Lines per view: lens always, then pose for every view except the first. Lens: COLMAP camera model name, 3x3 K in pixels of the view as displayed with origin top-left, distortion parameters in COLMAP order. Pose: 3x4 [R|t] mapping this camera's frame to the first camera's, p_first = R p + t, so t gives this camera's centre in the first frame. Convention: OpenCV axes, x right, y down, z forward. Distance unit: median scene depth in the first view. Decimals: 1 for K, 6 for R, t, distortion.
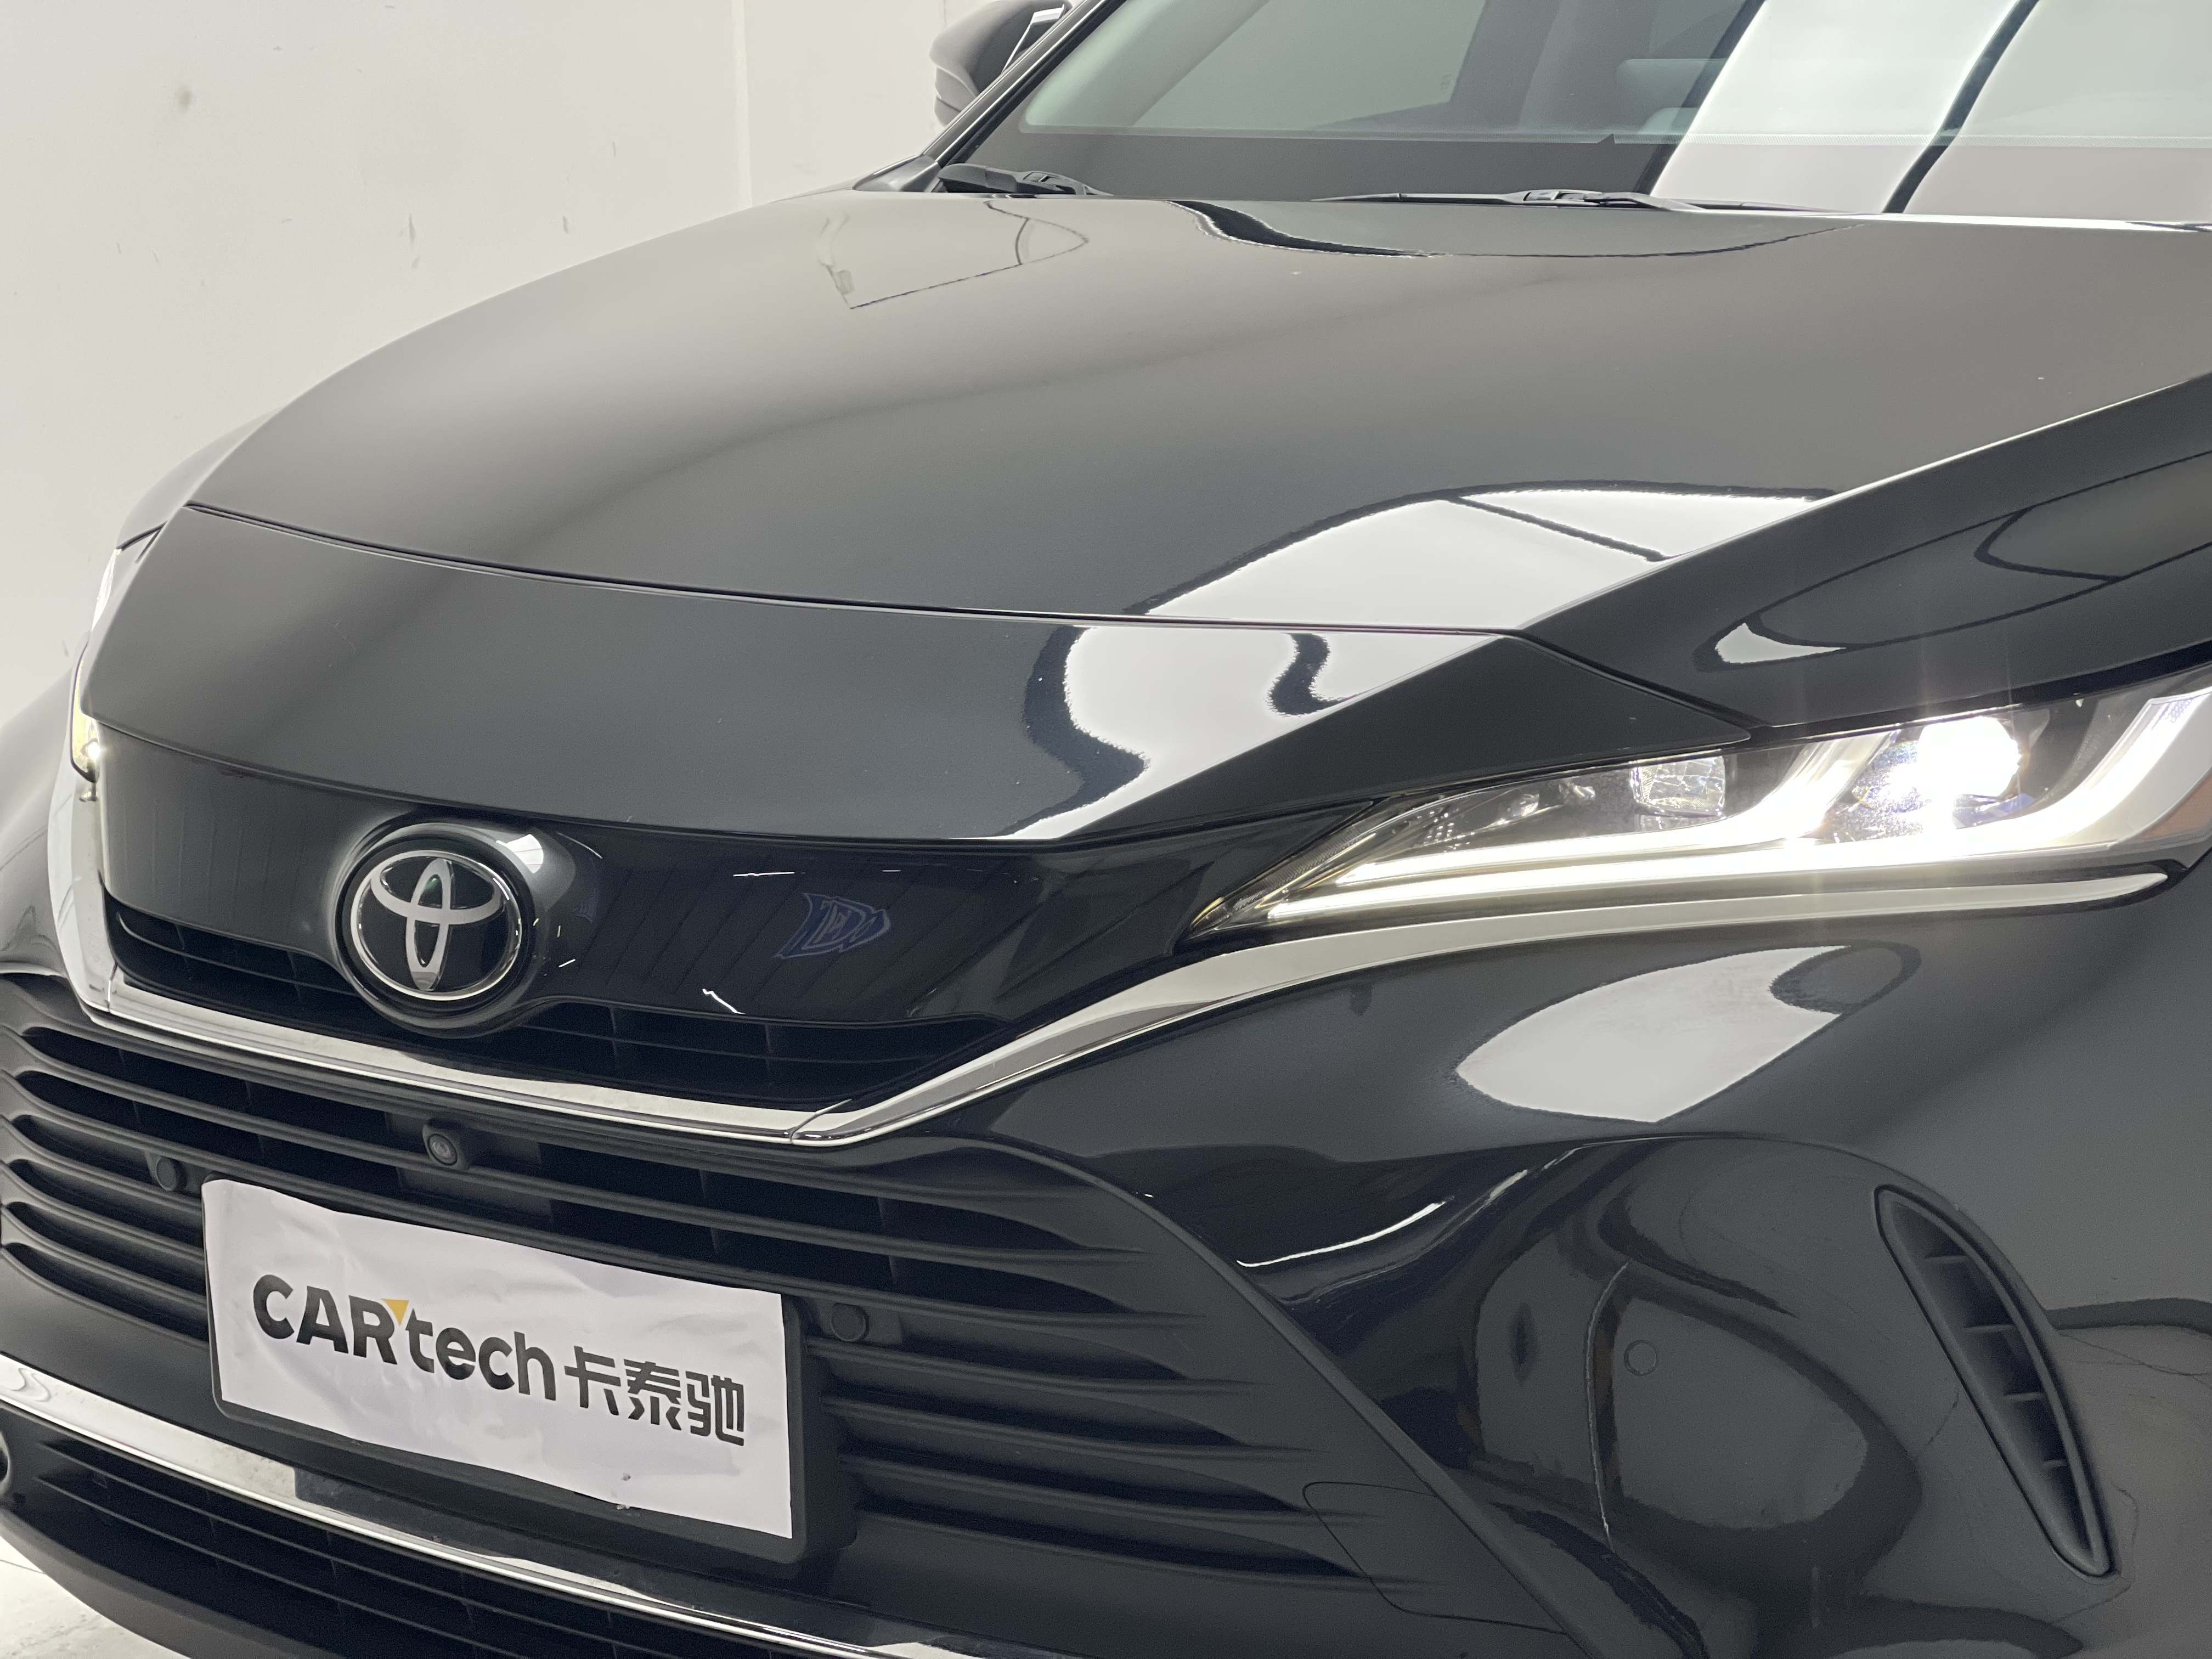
lens RADIAL K [[4112.6, 0, 1096.5], [0, 4112.6, 799.0], [0, 0, 1]] dist [0.249960, 0.001864]
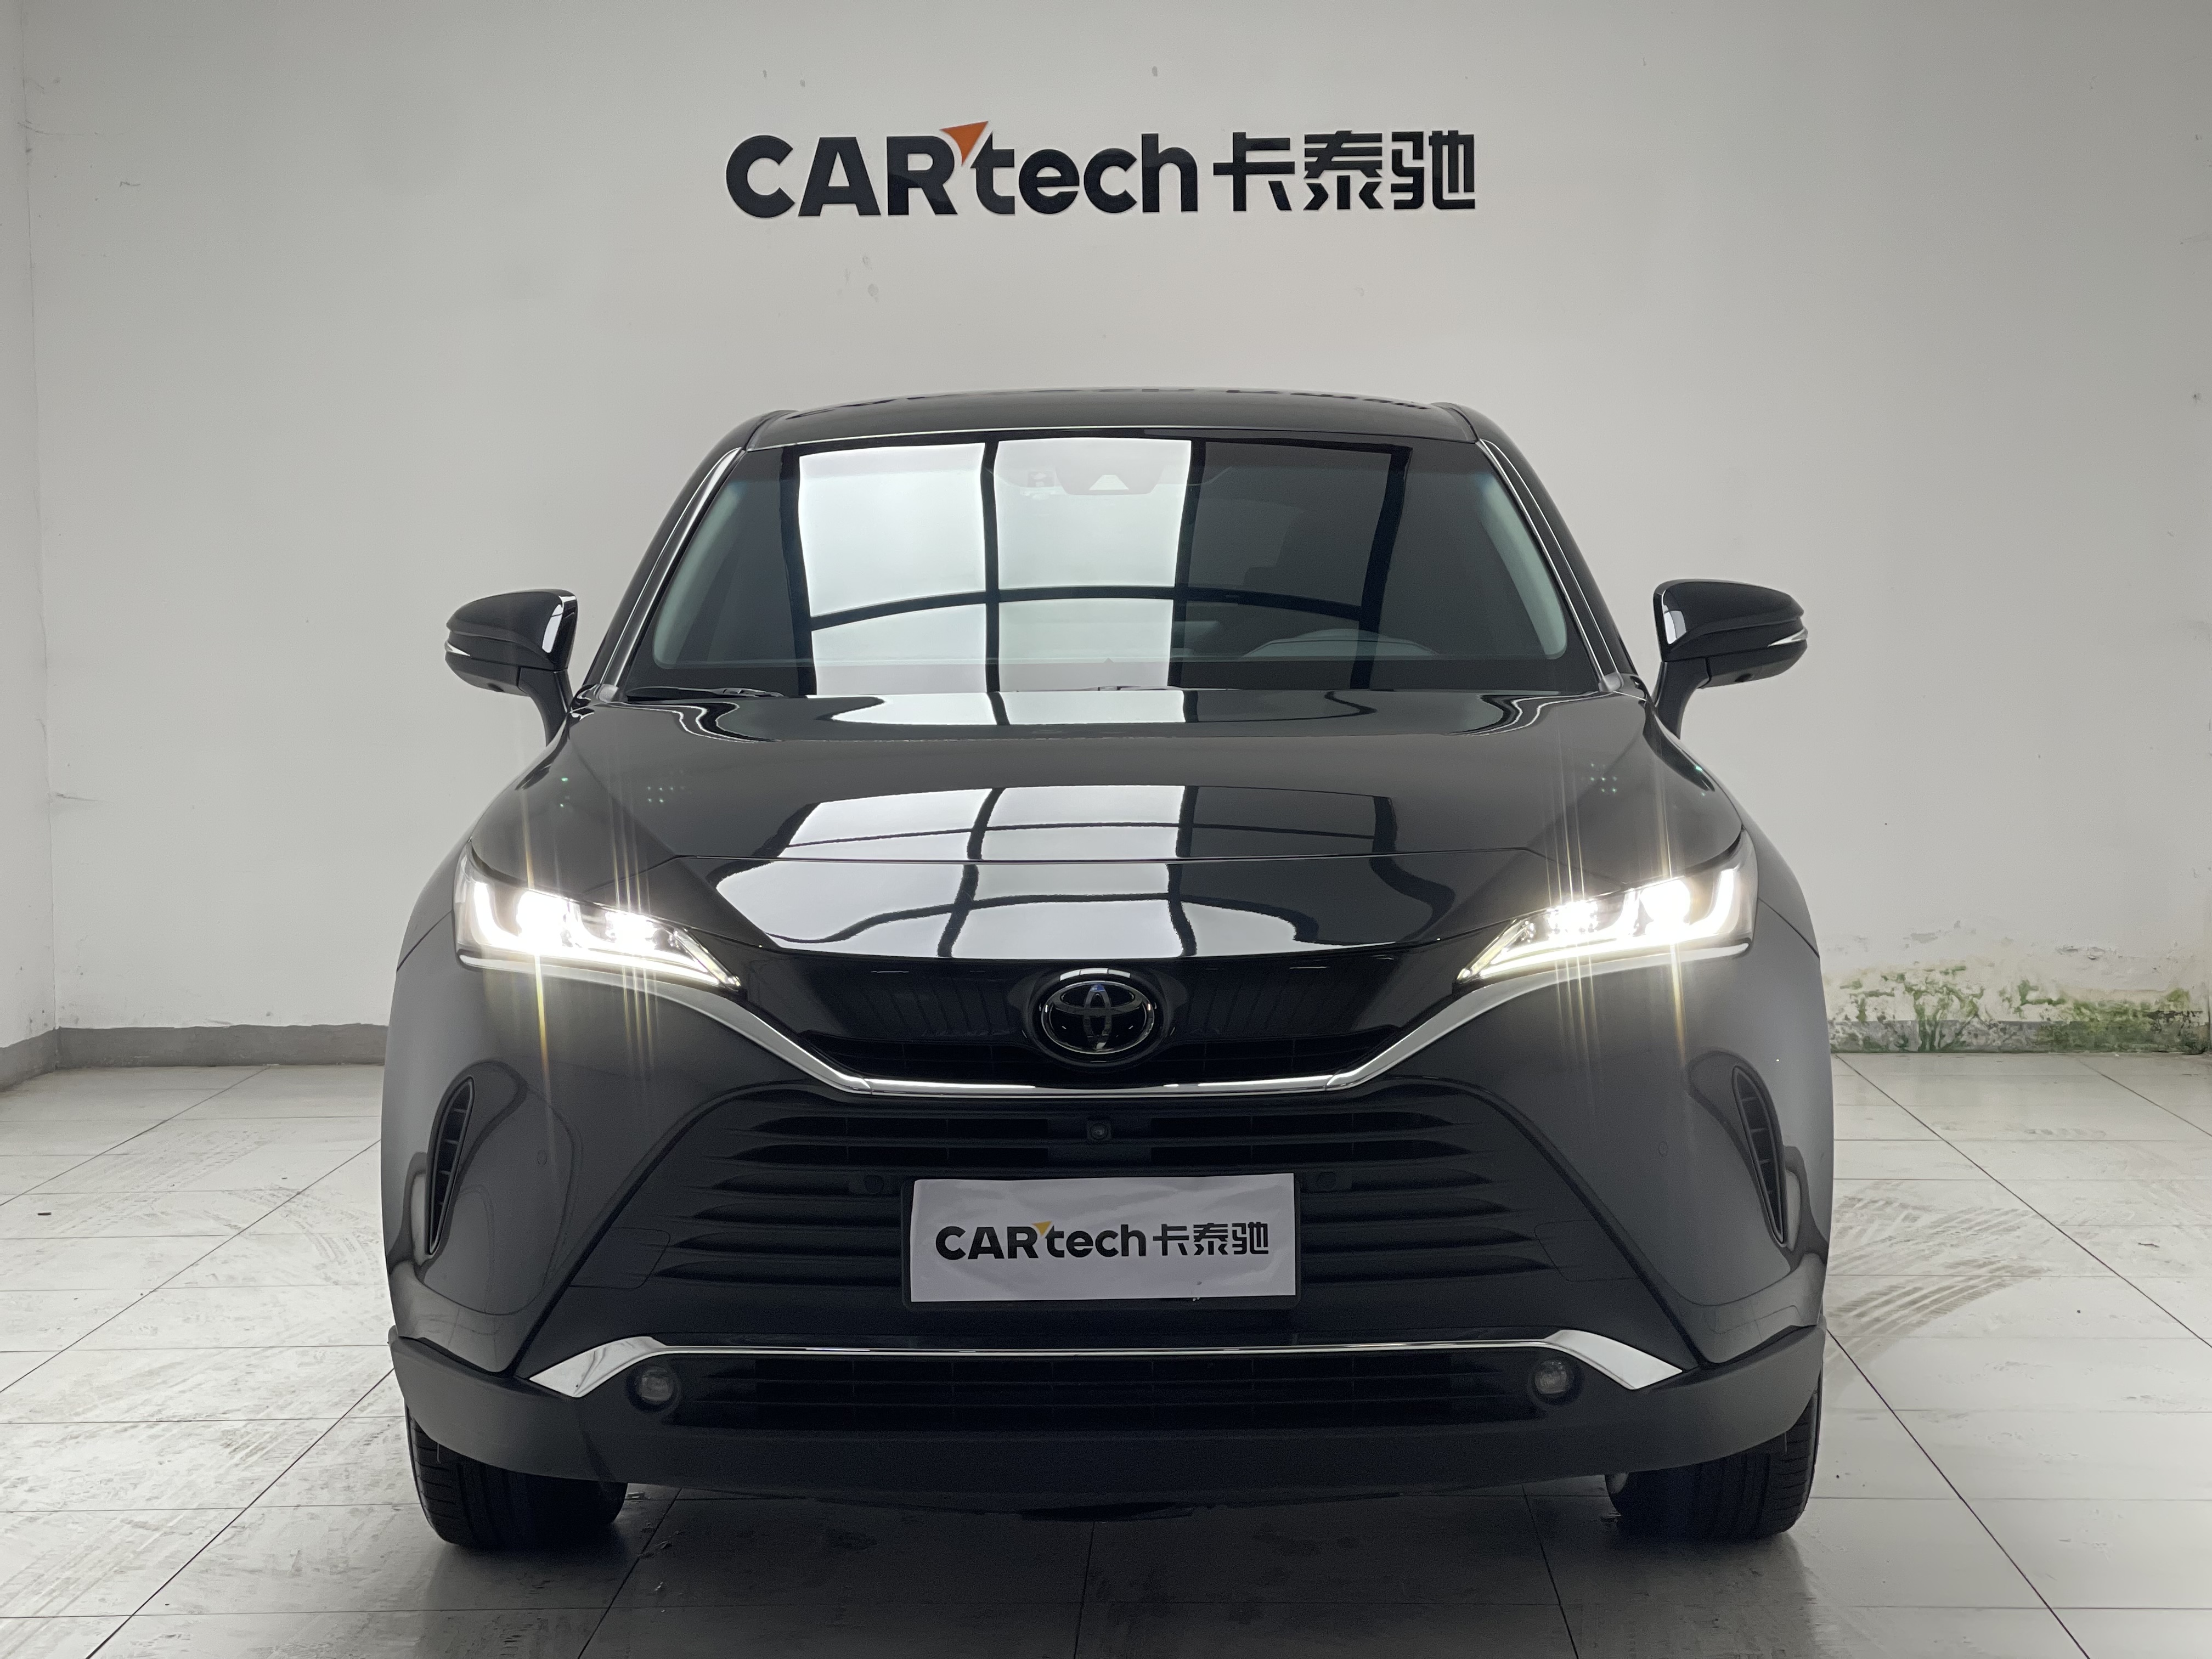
lens RADIAL K [[4096.7, 0, 1106.0], [0, 4096.7, 829.5], [0, 0, 1]] dist [0.184592, 0.081015]
pose [[0.830288, -0.035817, 0.556183, -1.257226], [0.115293, 0.987385, -0.108529, 0.156442], [-0.545279, 0.154234, 0.823943, -0.663987]]
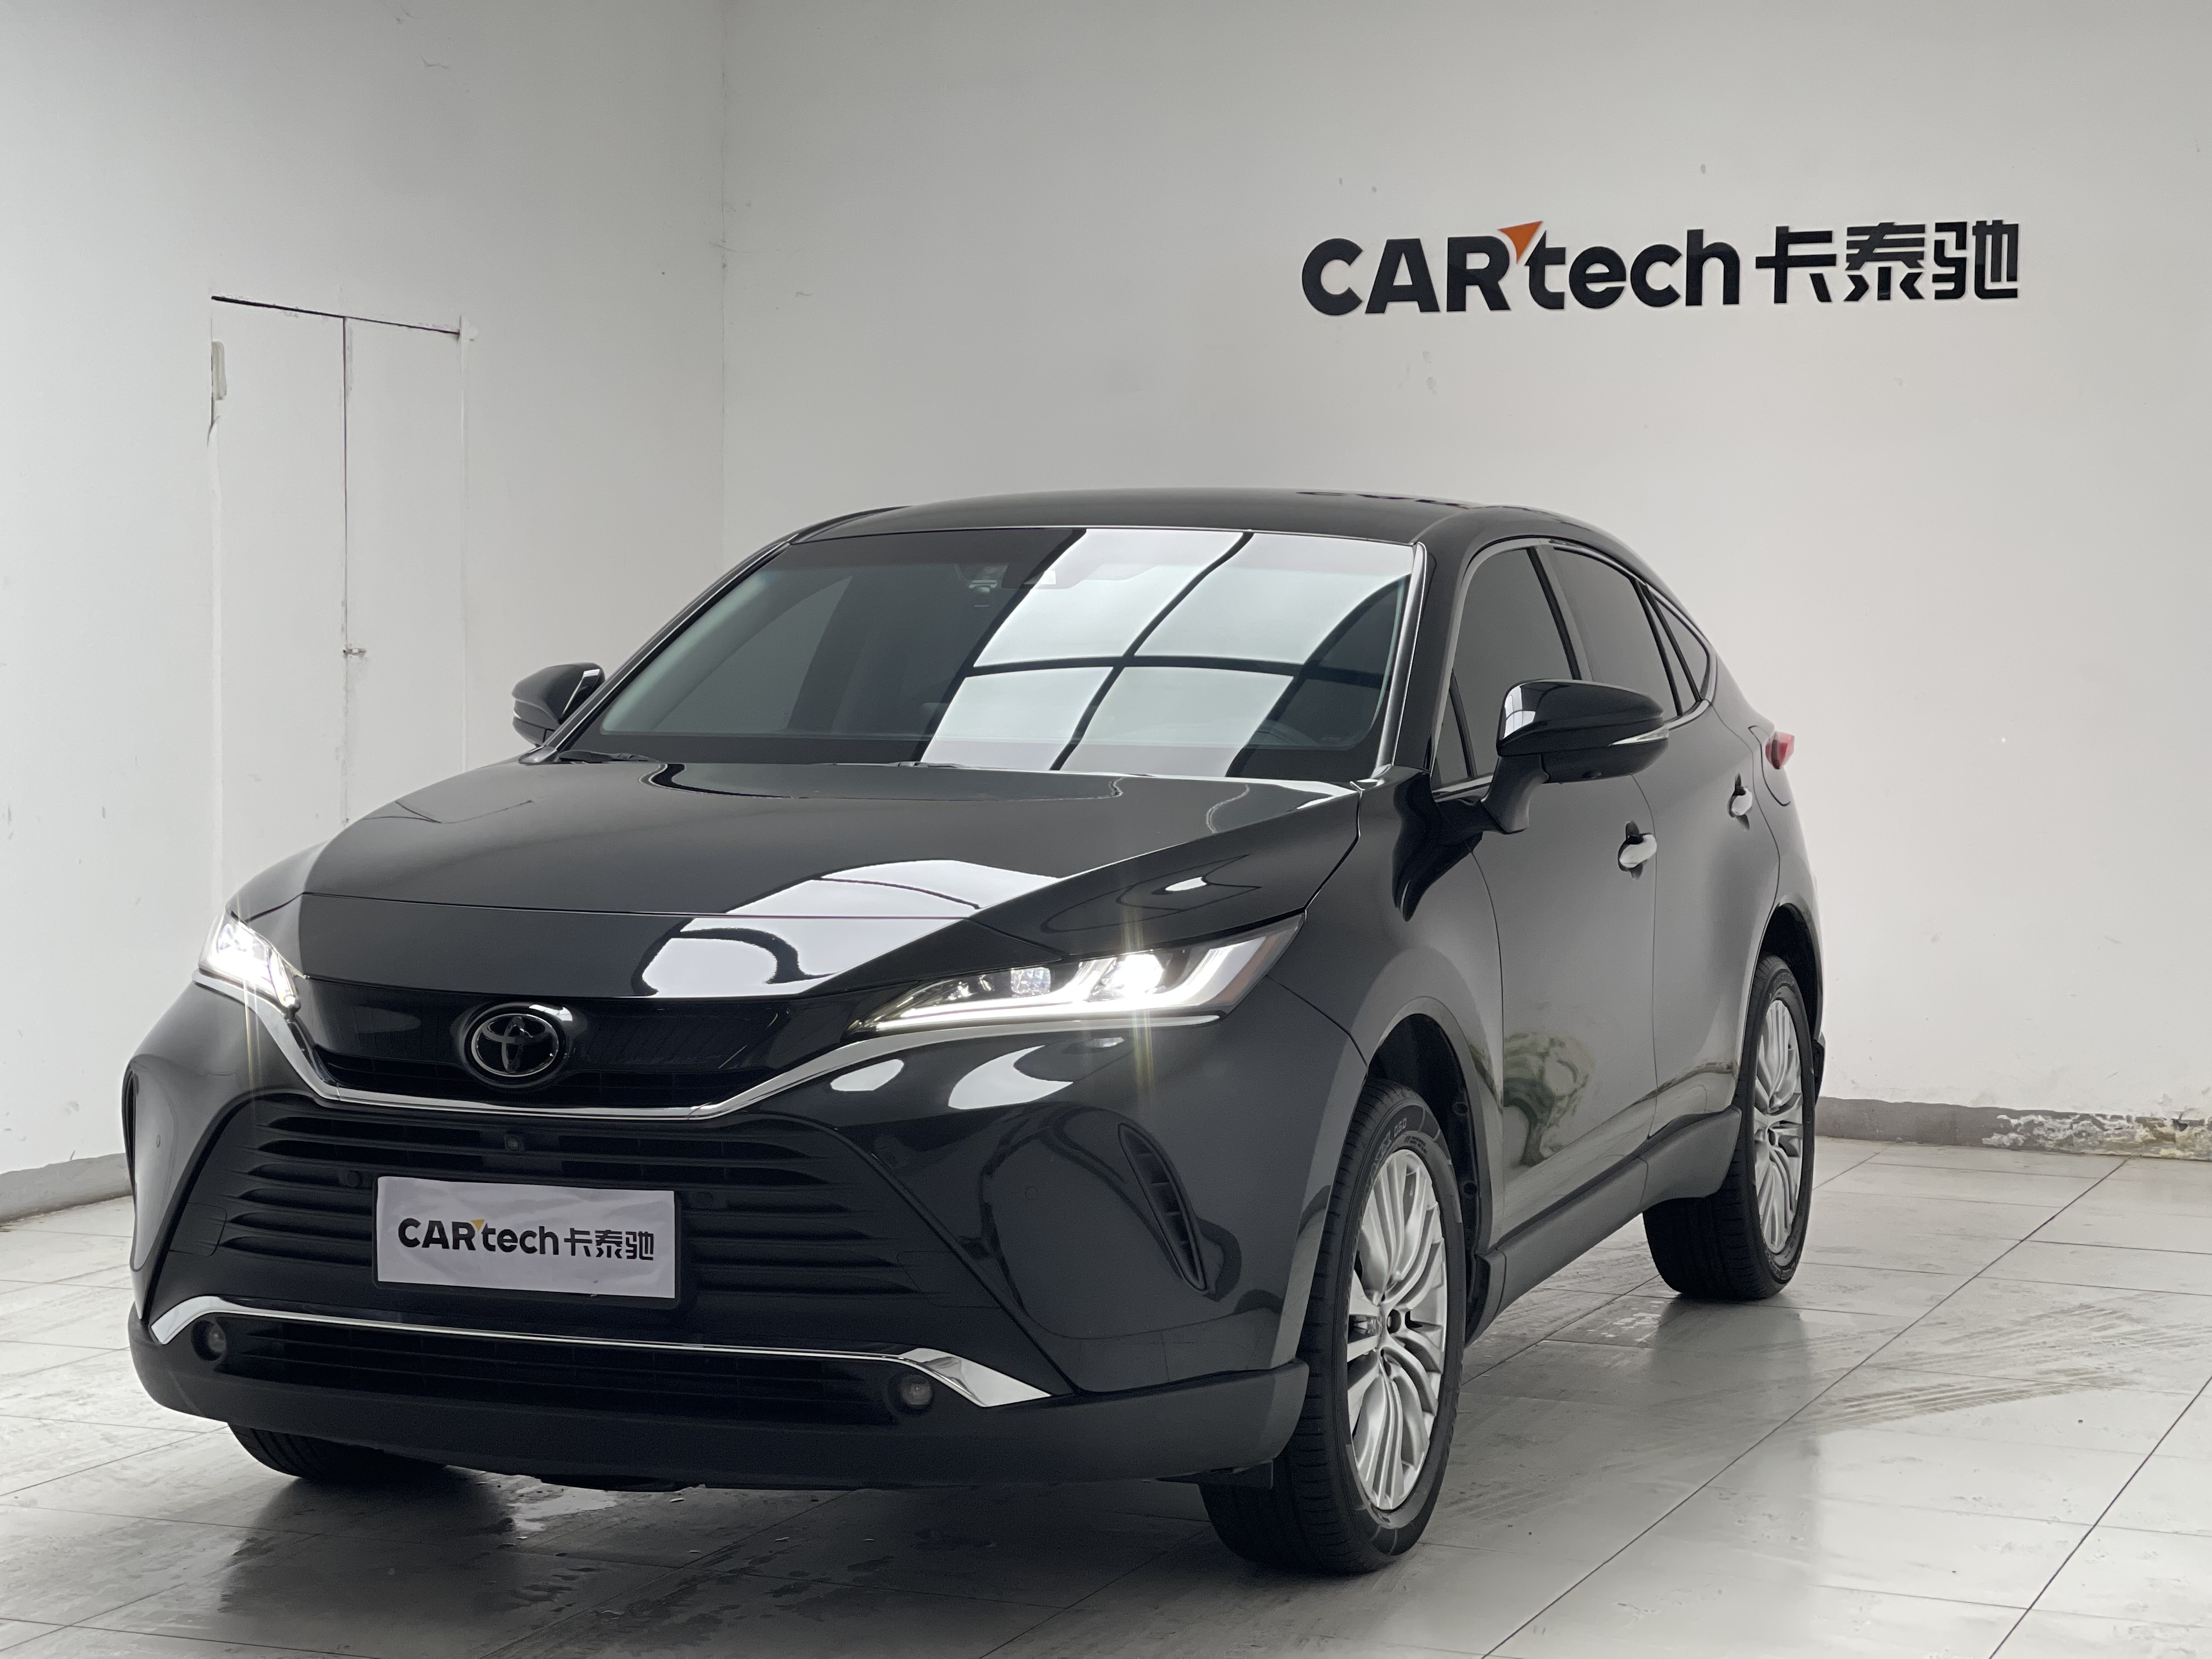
lens RADIAL K [[4112.6, 0, 1096.5], [0, 4112.6, 799.0], [0, 0, 1]] dist [0.249960, 0.001864]
pose [[0.971712, 0.009156, 0.235990, -0.390646], [0.028562, 0.987358, -0.155914, 0.265742], [-0.234434, 0.158244, 0.959166, -1.340688]]
